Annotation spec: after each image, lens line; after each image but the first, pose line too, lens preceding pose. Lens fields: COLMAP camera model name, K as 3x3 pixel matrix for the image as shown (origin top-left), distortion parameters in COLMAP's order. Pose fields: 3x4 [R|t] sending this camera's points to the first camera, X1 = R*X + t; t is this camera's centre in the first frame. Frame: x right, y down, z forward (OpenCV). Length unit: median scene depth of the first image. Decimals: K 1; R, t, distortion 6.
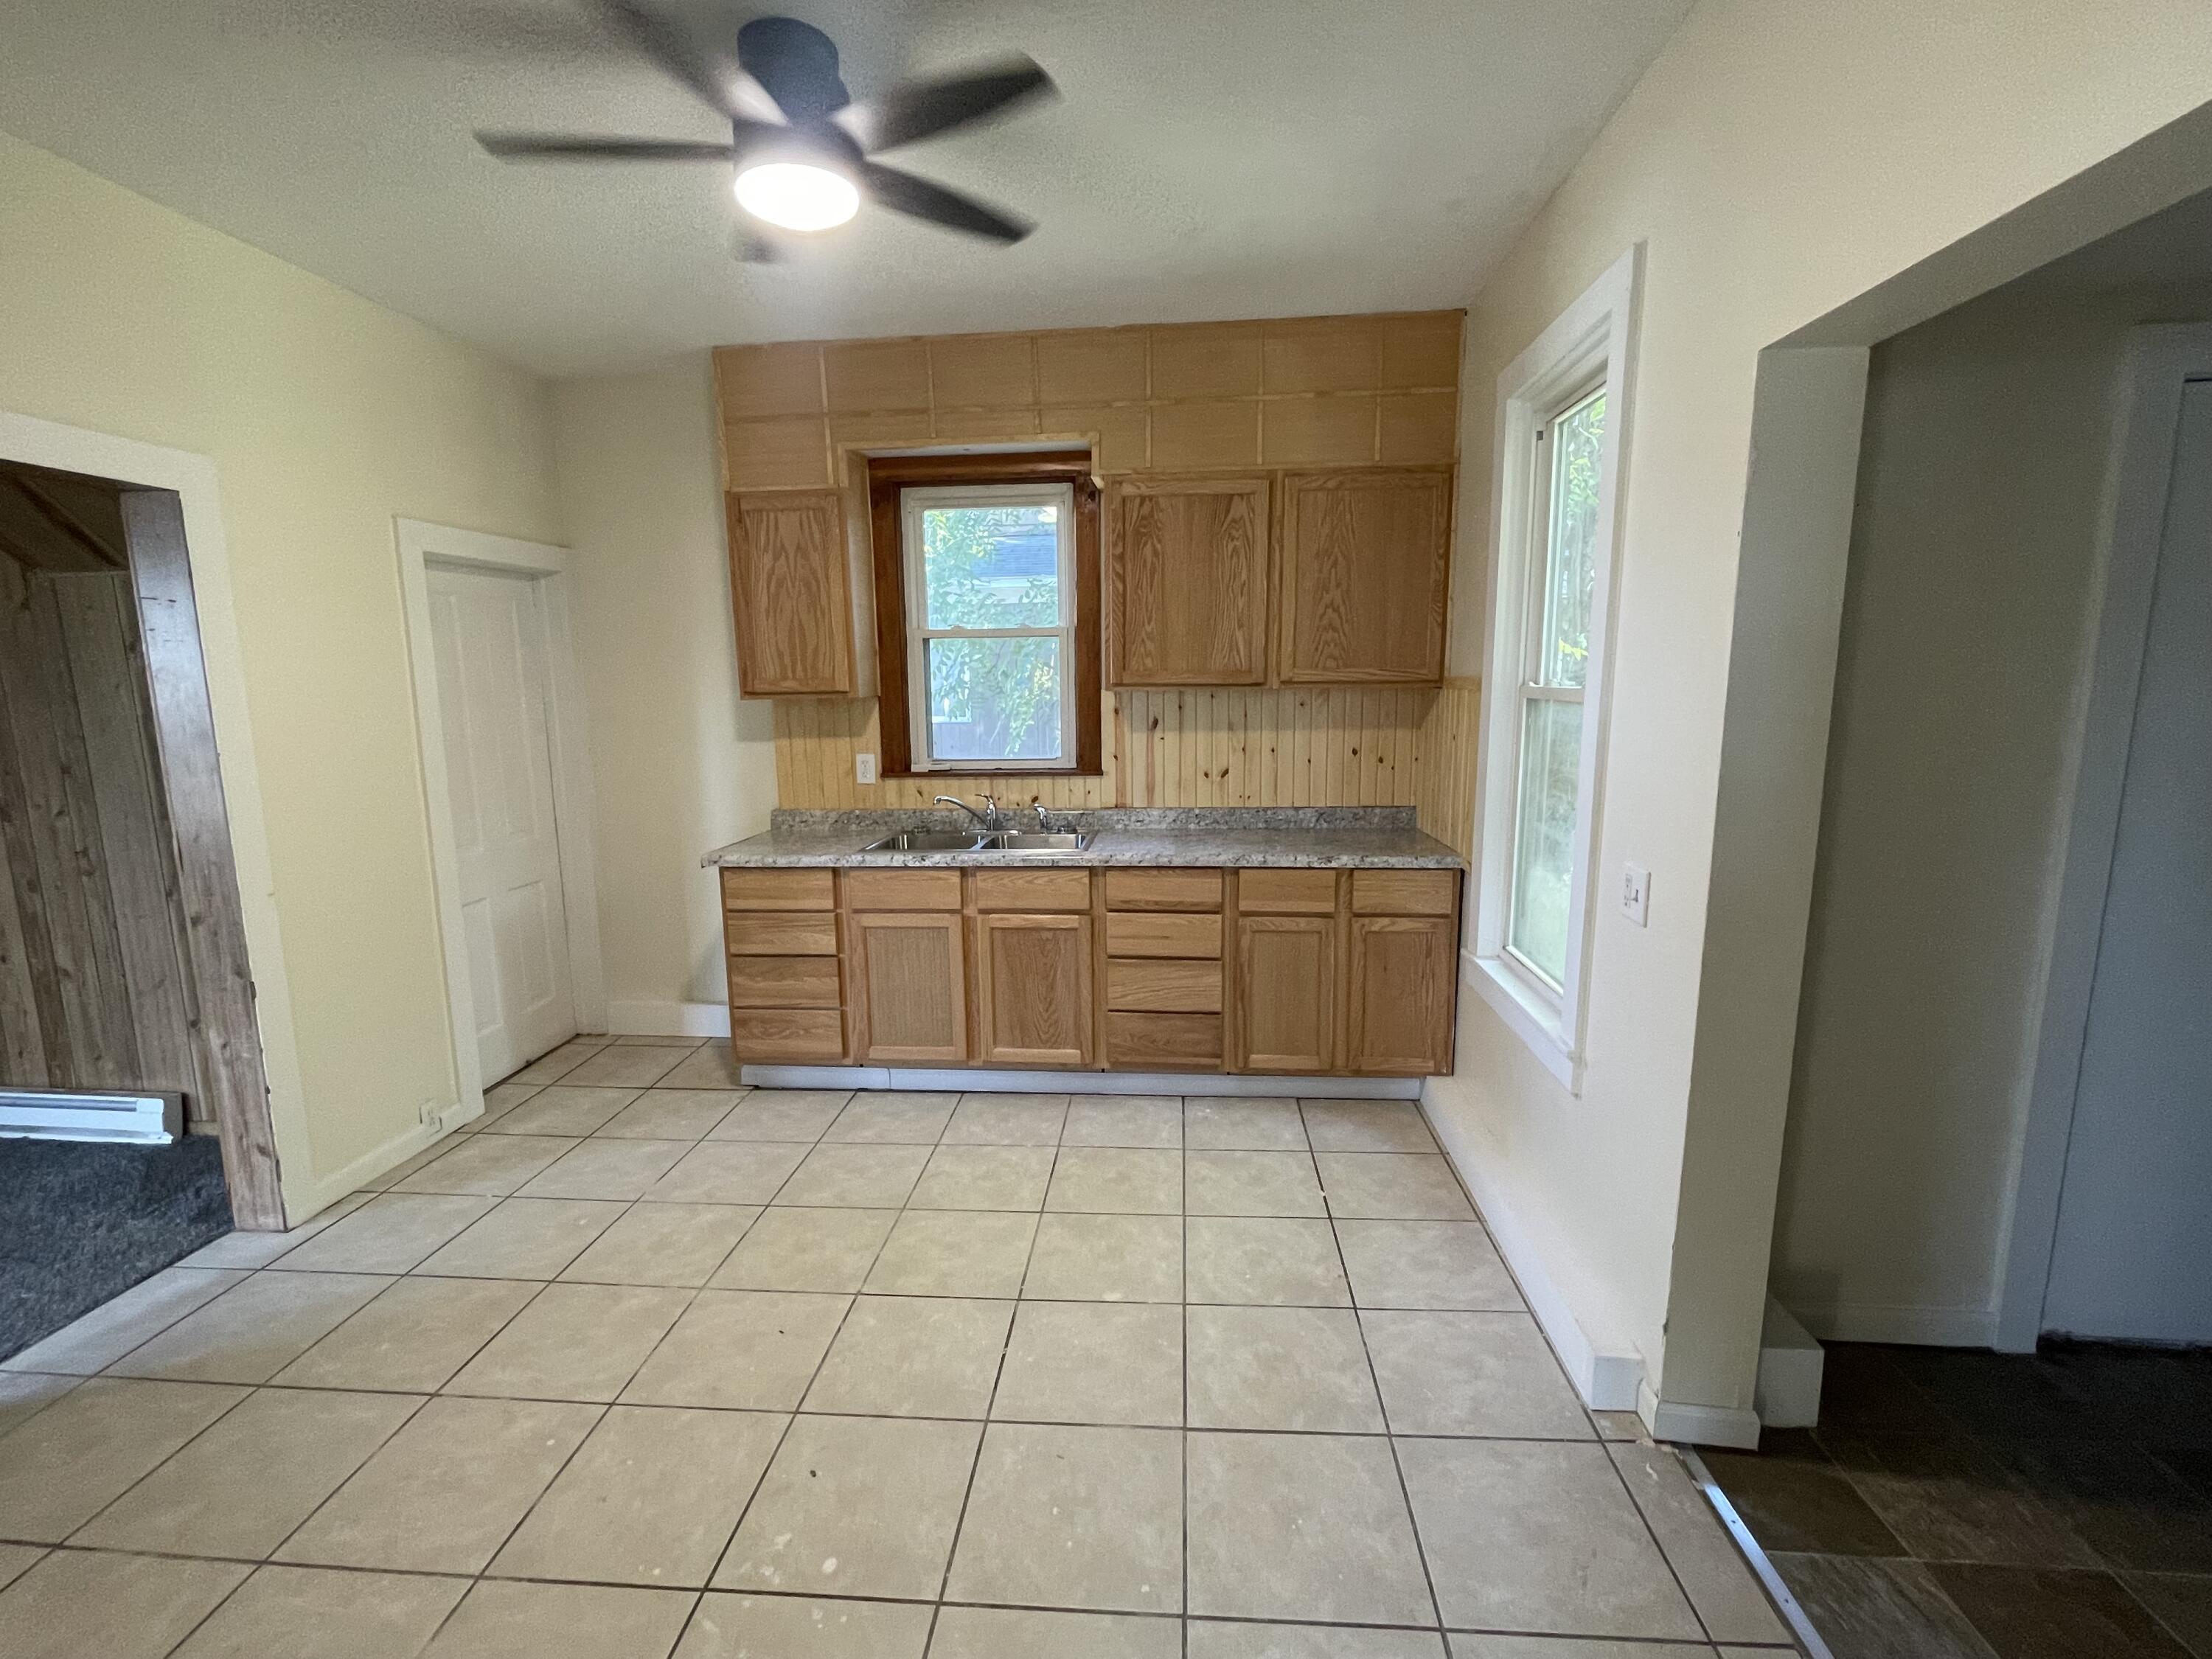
lens RADIAL K [[971.0, 0, 1102.4], [0, 971.0, 830.1], [0, 0, 1]] dist [-0.003009, -0.000800]
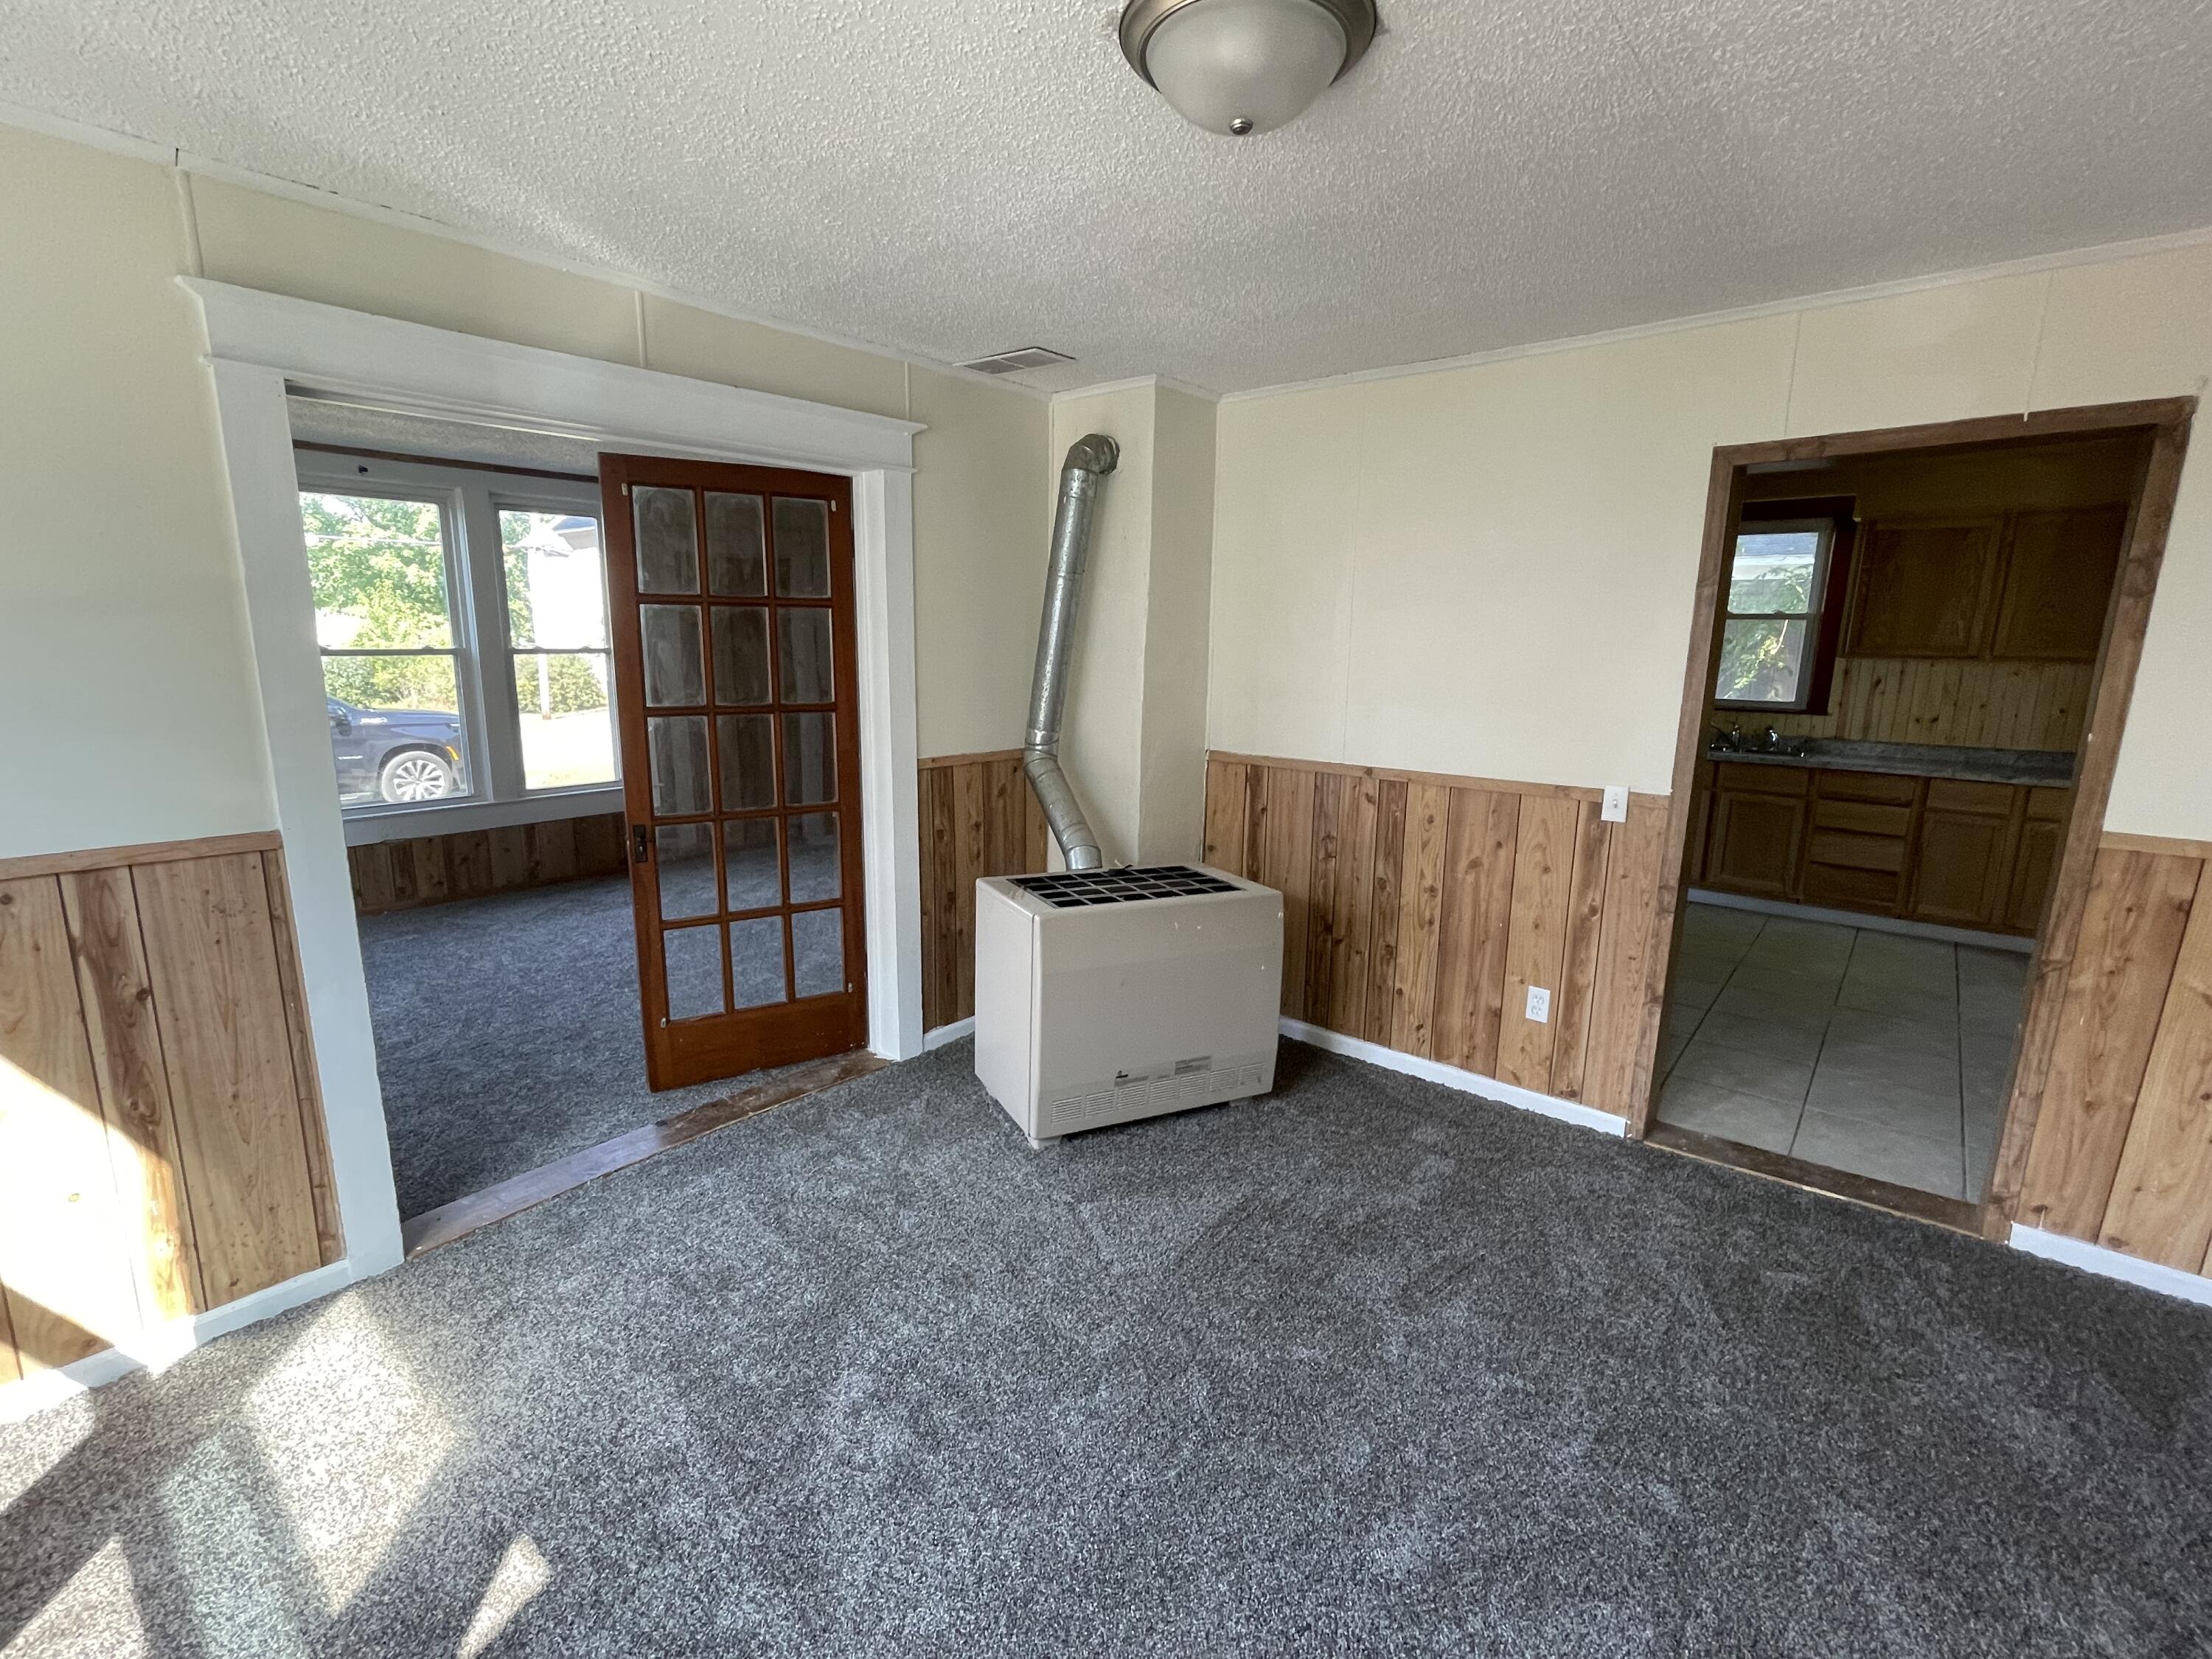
lens RADIAL K [[971.0, 0, 1104.8], [0, 971.0, 811.2], [0, 0, 1]] dist [-0.003009, -0.000800]
pose [[0.812188, 0.130862, -0.568530, -0.039097], [-0.114583, 0.991318, 0.064488, 0.131766], [0.572033, 0.012768, 0.820131, -0.924307]]
